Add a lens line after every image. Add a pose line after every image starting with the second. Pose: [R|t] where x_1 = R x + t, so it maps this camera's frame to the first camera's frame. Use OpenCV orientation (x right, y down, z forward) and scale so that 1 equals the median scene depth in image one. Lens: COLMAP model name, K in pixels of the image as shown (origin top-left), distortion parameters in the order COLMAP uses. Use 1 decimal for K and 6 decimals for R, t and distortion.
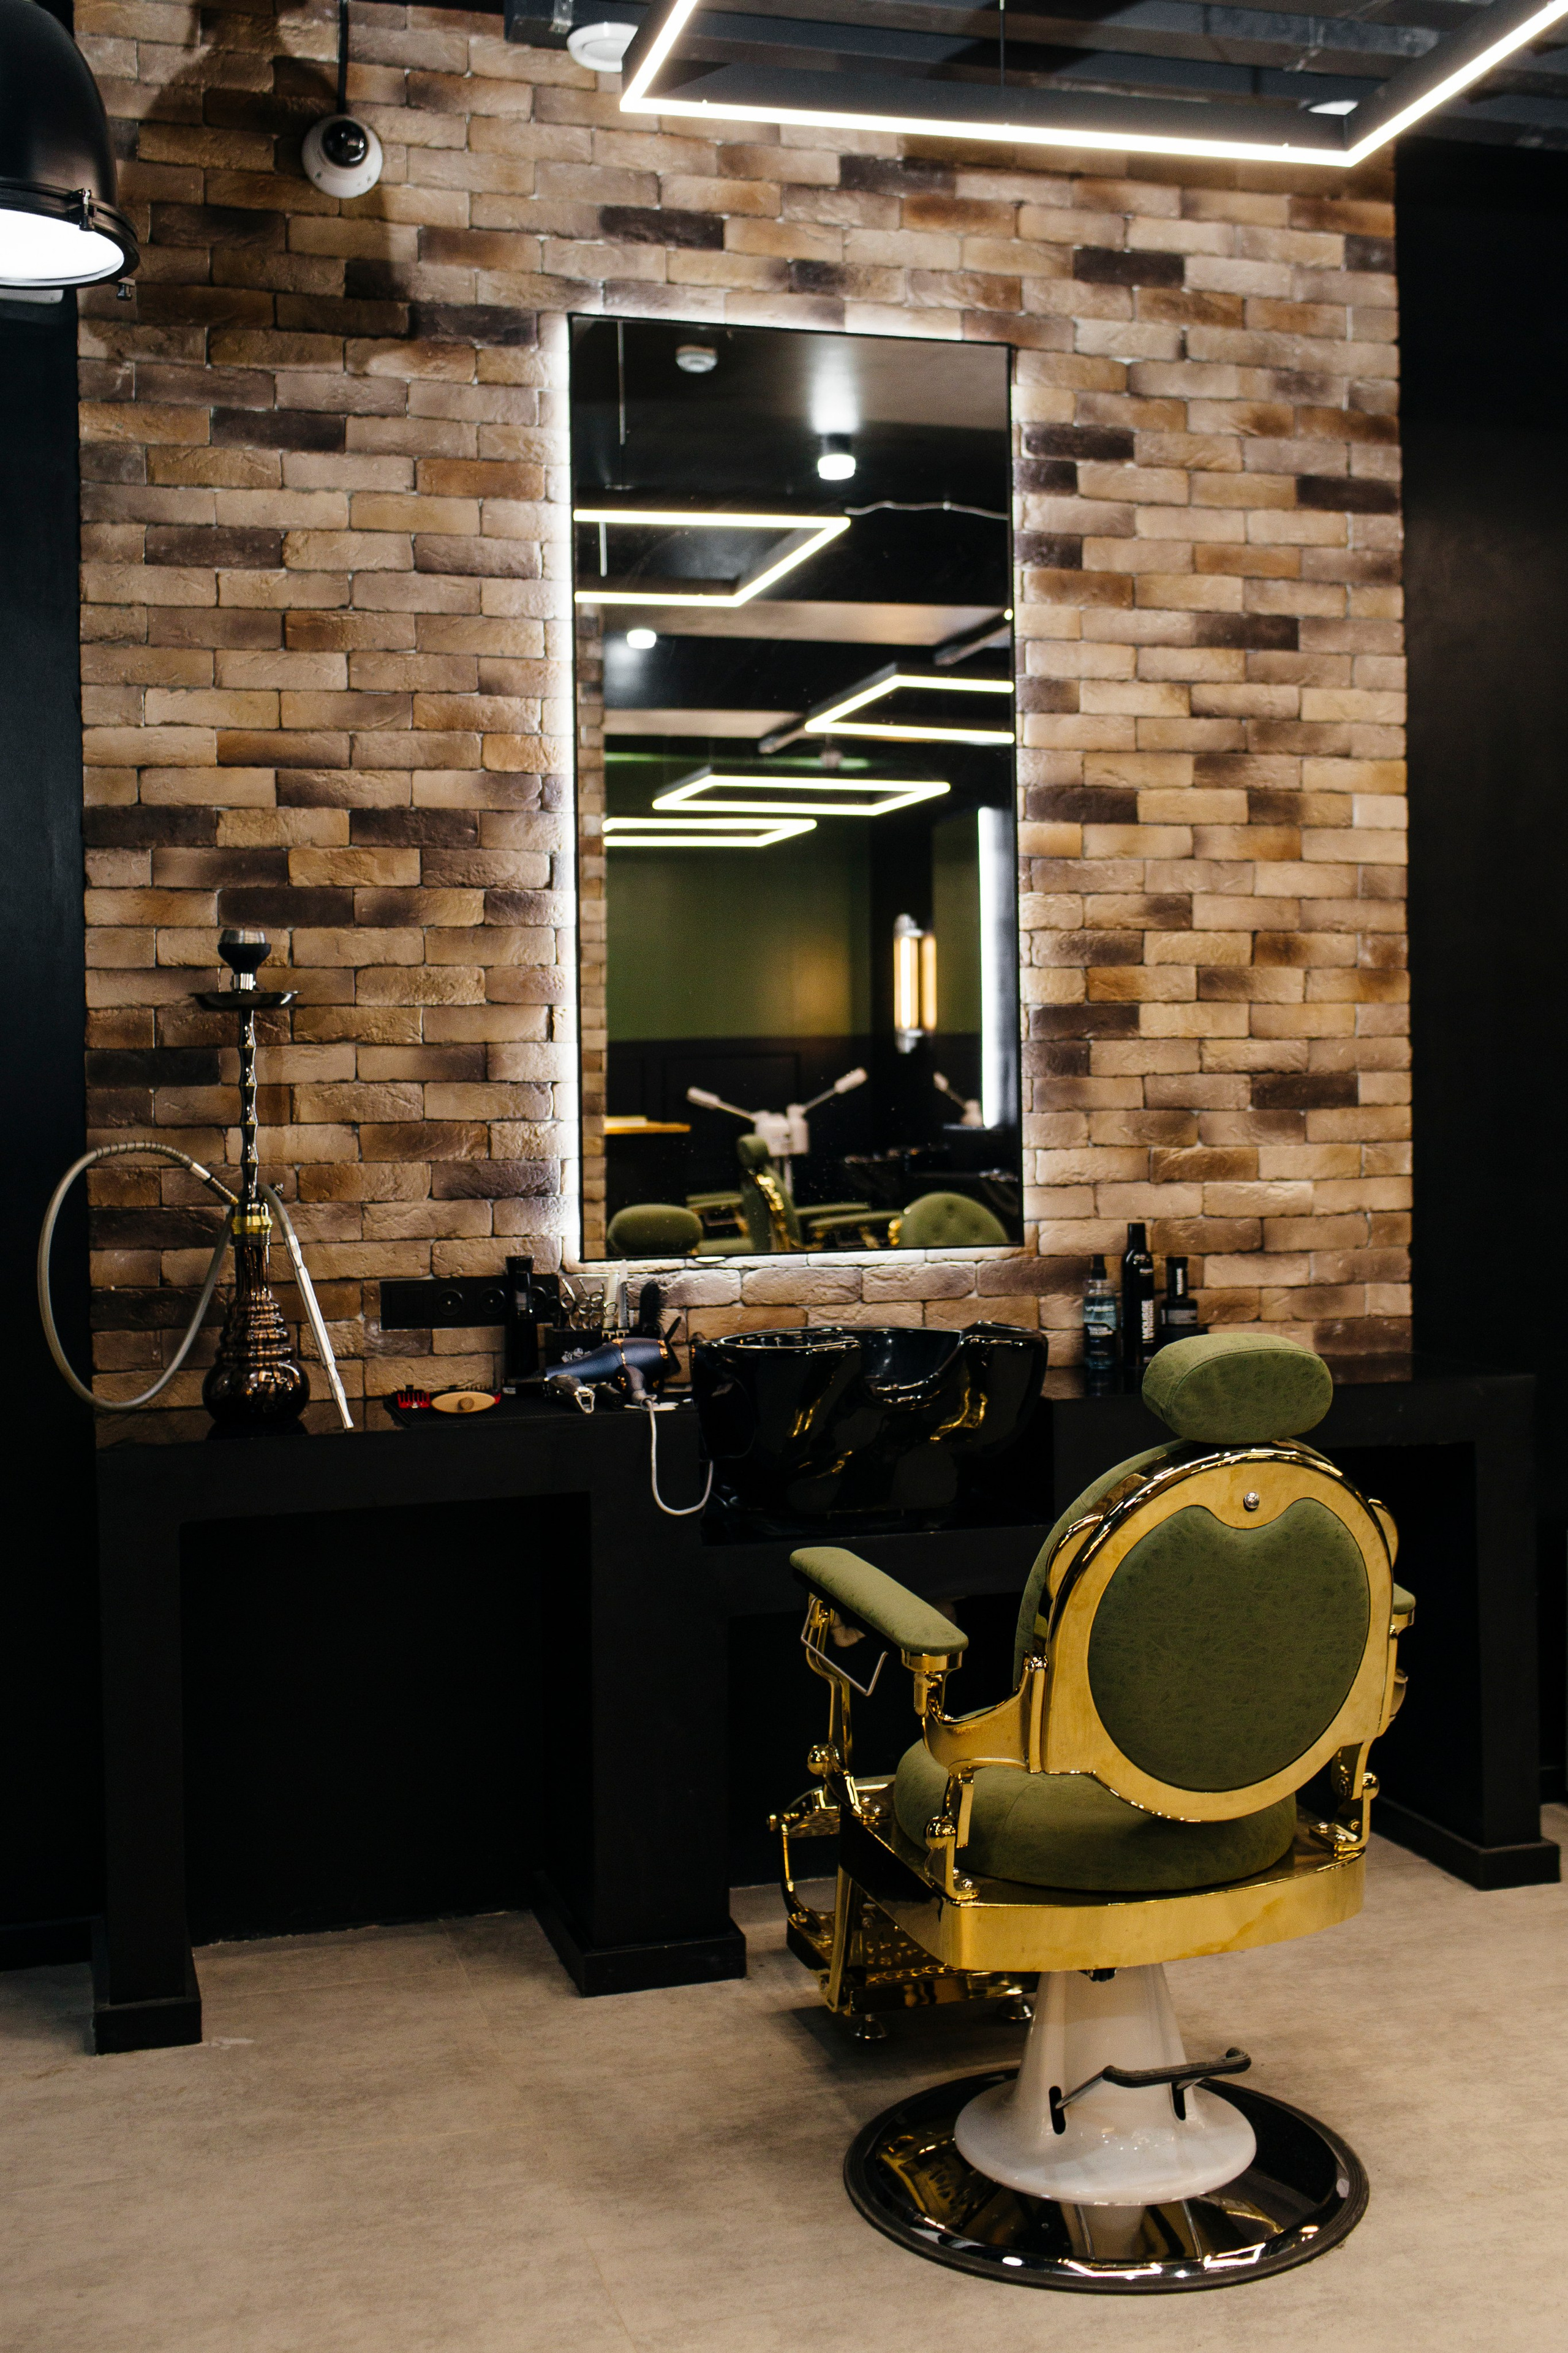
lens RADIAL K [[2583.2, 0, 815.2], [0, 2583.2, 1055.1], [0, 0, 1]] dist [0.007529, -0.005780]
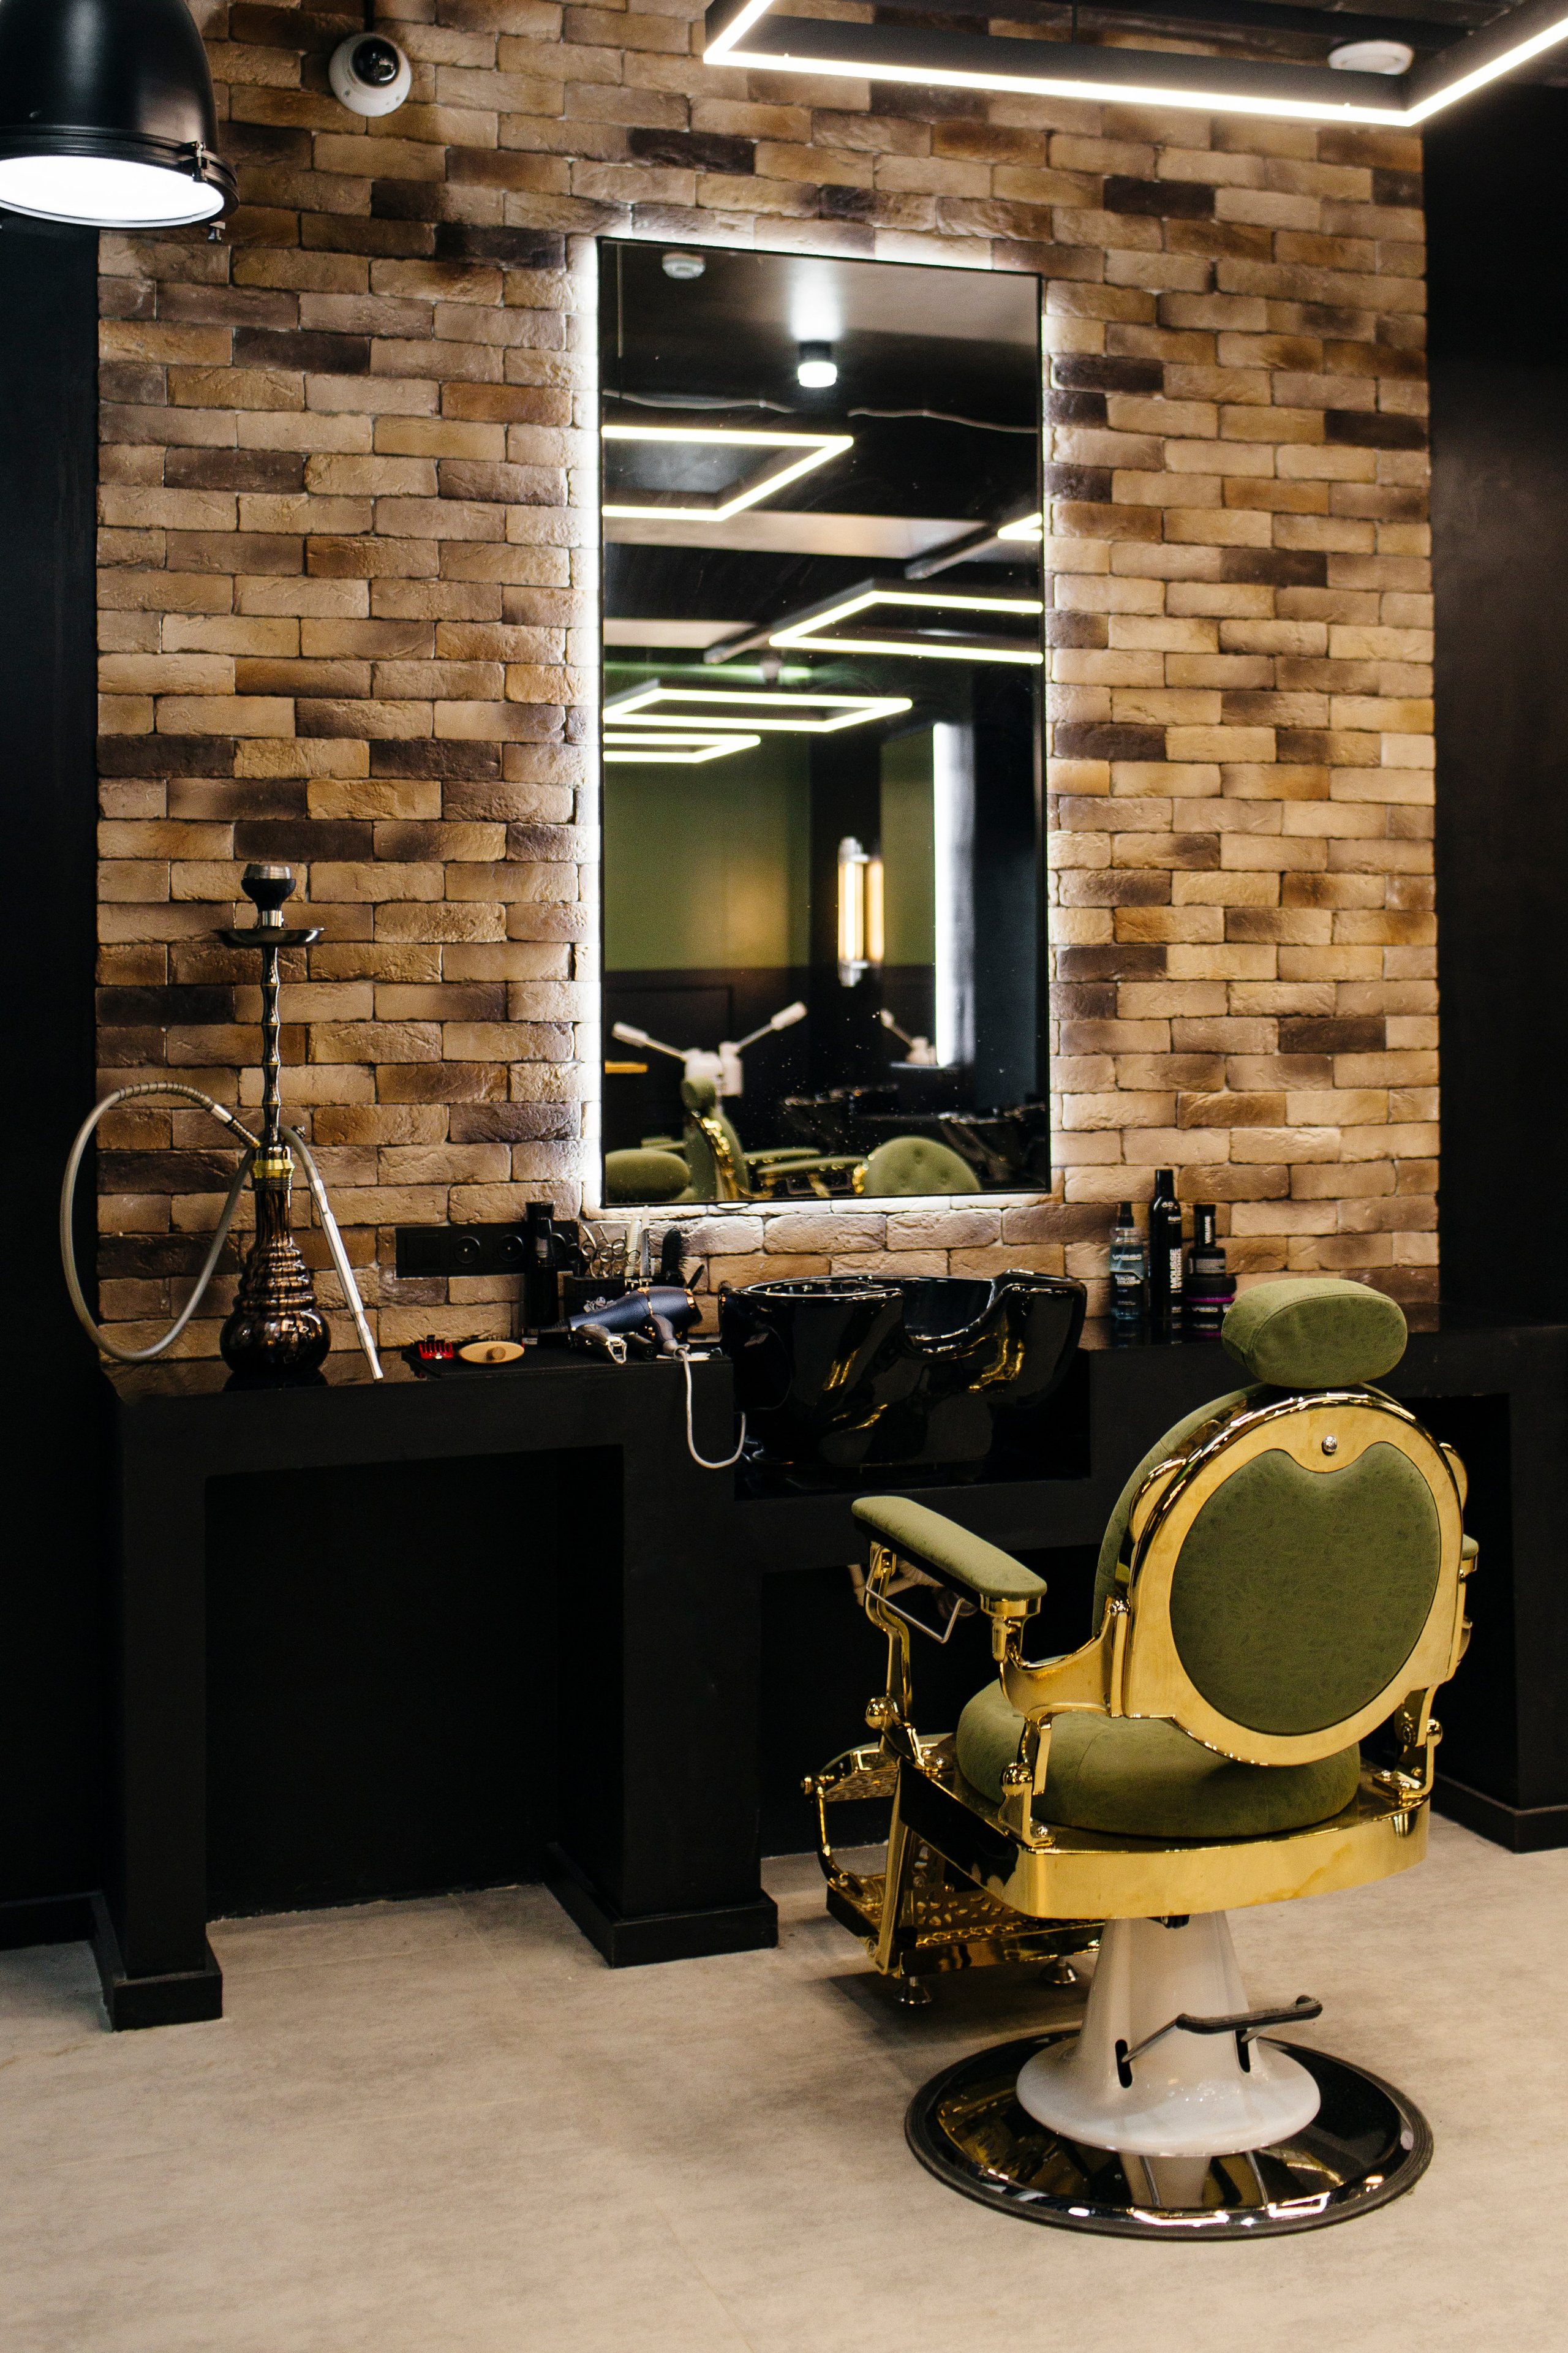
lens RADIAL K [[2850.3, 0, 860.8], [0, 2850.3, 901.7], [0, 0, 1]] dist [0.008043, -0.003548]
pose [[0.998446, 0.008109, 0.055140, -0.051207], [-0.006522, 0.999561, -0.028897, -0.004446], [-0.055350, 0.028493, 0.998060, -0.073399]]
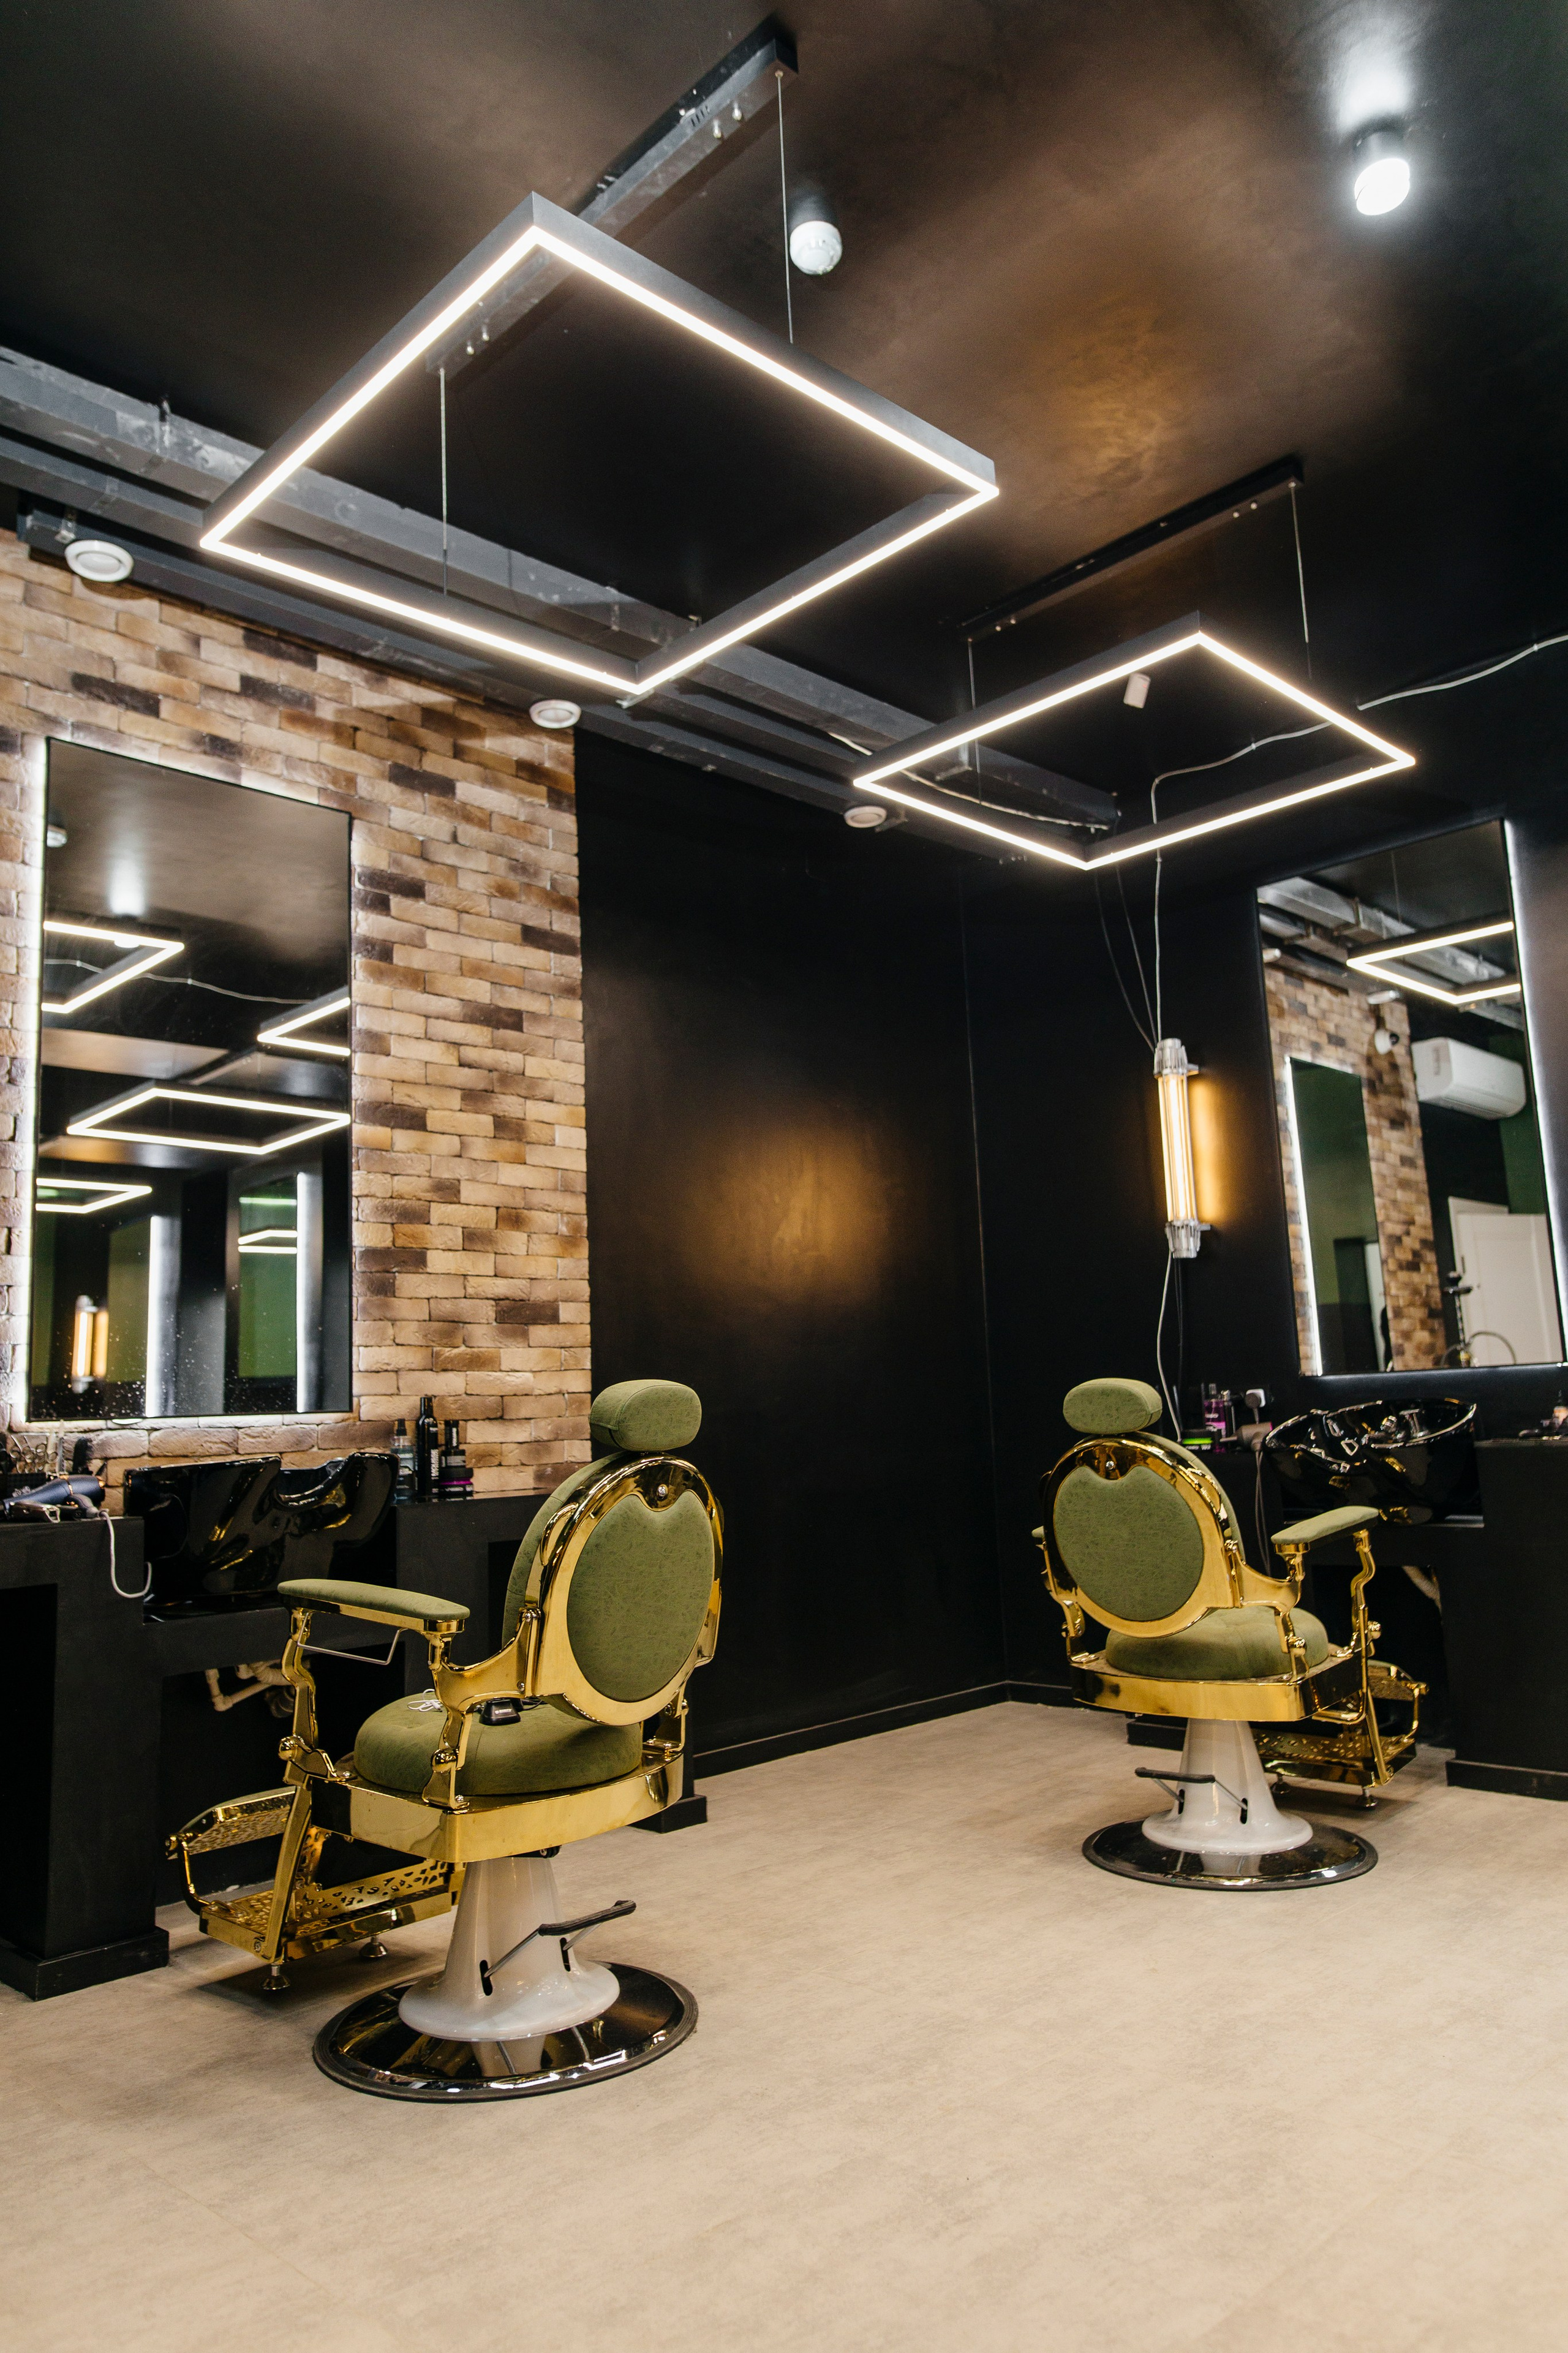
lens RADIAL K [[1634.4, 0, 777.9], [0, 1634.4, 1166.9], [0, 0, 1]] dist [0.000556, -0.001726]
pose [[0.885695, 0.049302, 0.461643, -0.136004], [0.028166, 0.986808, -0.159426, 0.090825], [-0.463413, 0.154206, 0.872622, 0.077253]]
